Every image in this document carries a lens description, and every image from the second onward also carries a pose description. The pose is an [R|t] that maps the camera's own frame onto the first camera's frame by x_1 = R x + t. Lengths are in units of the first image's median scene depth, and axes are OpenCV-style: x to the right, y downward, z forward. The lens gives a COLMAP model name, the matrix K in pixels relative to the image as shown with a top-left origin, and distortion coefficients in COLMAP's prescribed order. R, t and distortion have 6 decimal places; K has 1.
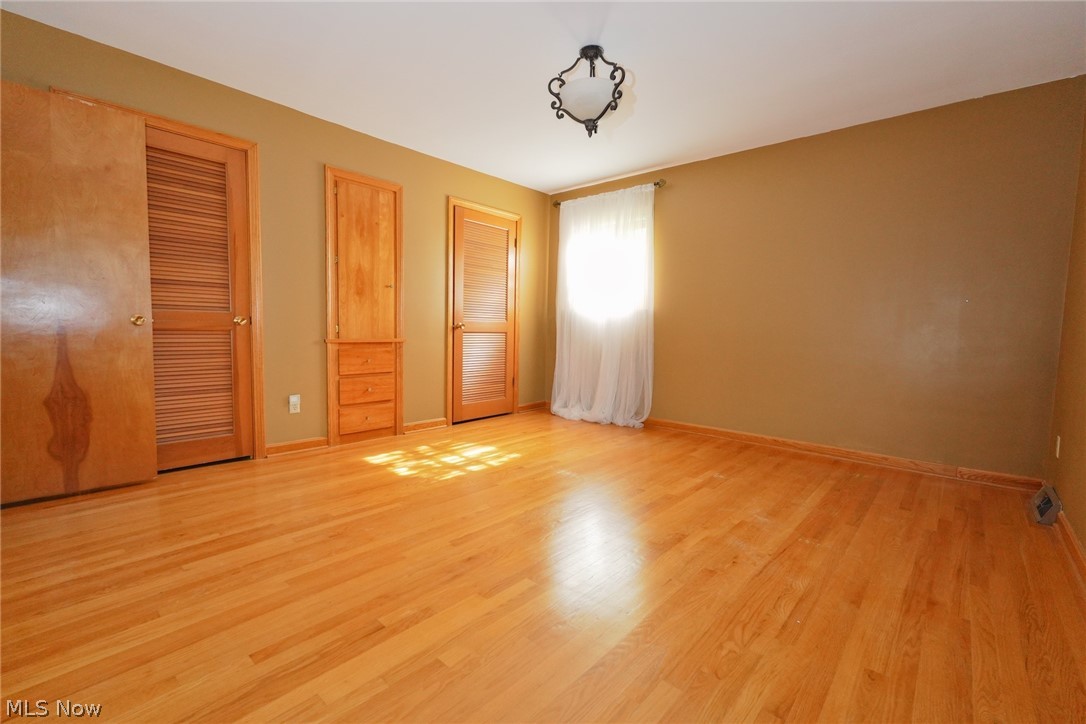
lens RADIAL K [[467.8, 0, 543.0], [0, 467.8, 362.0], [0, 0, 1]] dist [-0.001488, -0.000383]
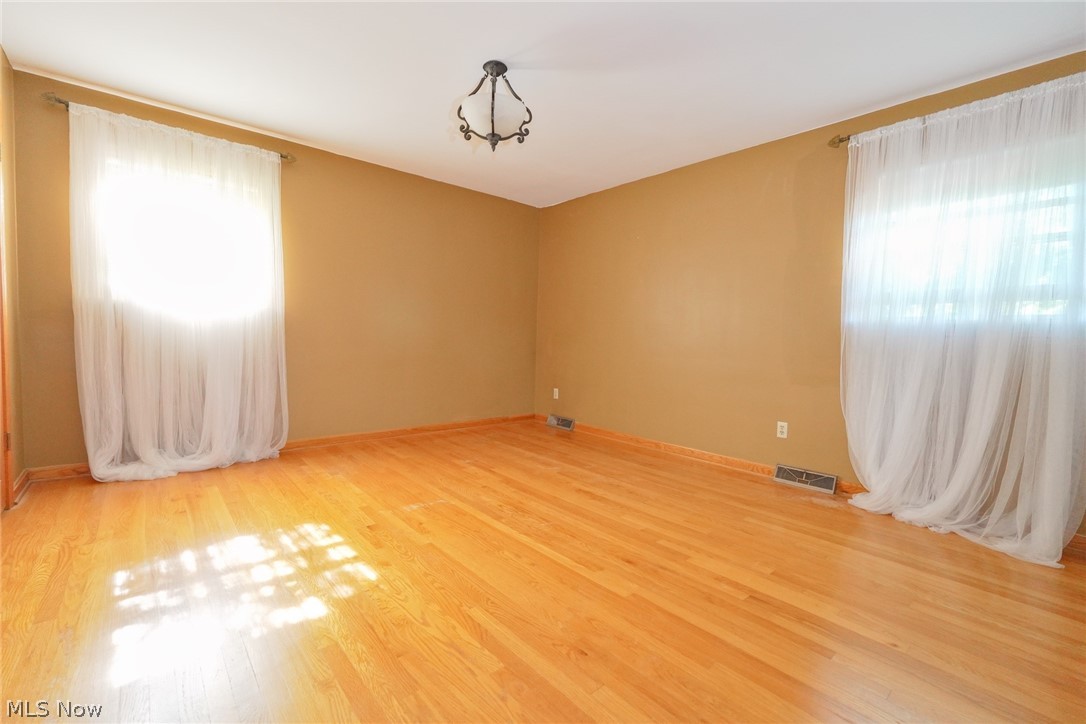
lens RADIAL K [[467.8, 0, 543.0], [0, 467.8, 362.0], [0, 0, 1]] dist [-0.001488, -0.000383]
pose [[0.138471, -0.065614, 0.988191, -0.715939], [0.049393, 0.997019, 0.059279, -0.063559], [-0.989134, 0.040601, 0.141299, 0.606752]]
